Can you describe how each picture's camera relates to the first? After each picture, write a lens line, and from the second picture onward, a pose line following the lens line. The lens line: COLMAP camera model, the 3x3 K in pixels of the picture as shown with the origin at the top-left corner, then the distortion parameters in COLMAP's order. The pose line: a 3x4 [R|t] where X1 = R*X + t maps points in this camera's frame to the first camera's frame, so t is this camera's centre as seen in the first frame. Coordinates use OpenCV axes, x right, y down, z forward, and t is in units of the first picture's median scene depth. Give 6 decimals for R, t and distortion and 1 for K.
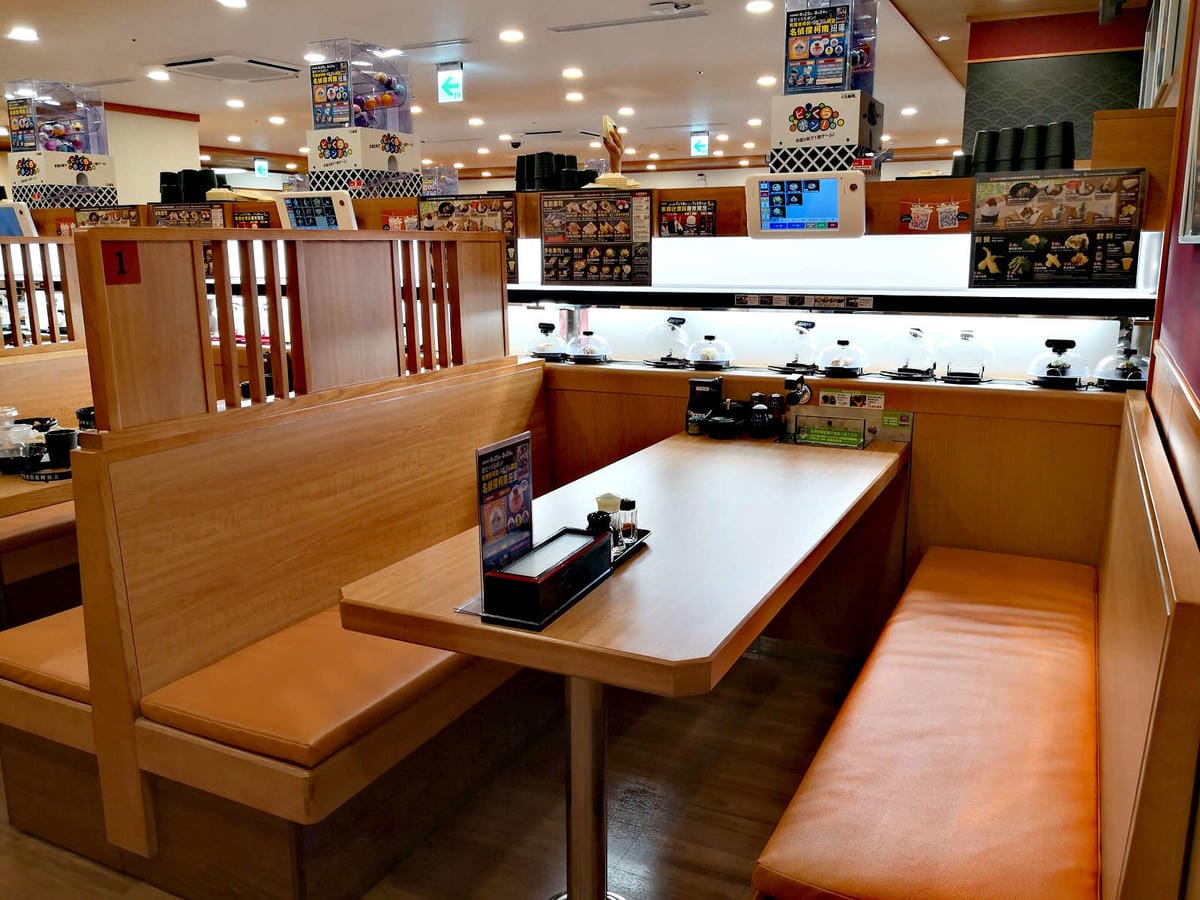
lens RADIAL K [[984.1, 0, 602.6], [0, 984.1, 443.8], [0, 0, 1]] dist [0.018876, -0.023224]
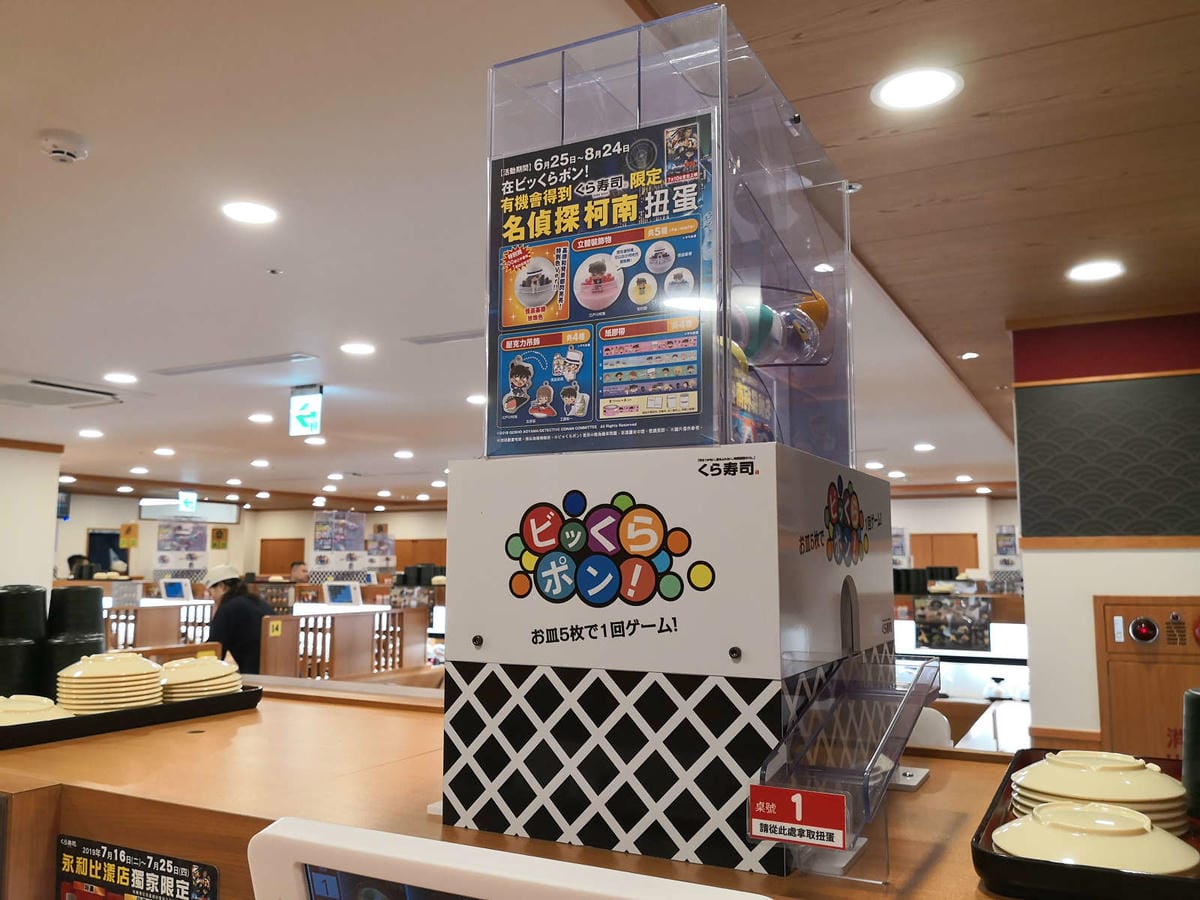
lens RADIAL K [[984.1, 0, 605.1], [0, 984.1, 455.9], [0, 0, 1]] dist [0.018876, -0.023224]
pose [[0.999775, 0.006951, -0.020024, 0.221128], [-0.012674, 0.953262, -0.301880, -0.280282], [0.016990, 0.302066, 0.953136, 0.765997]]
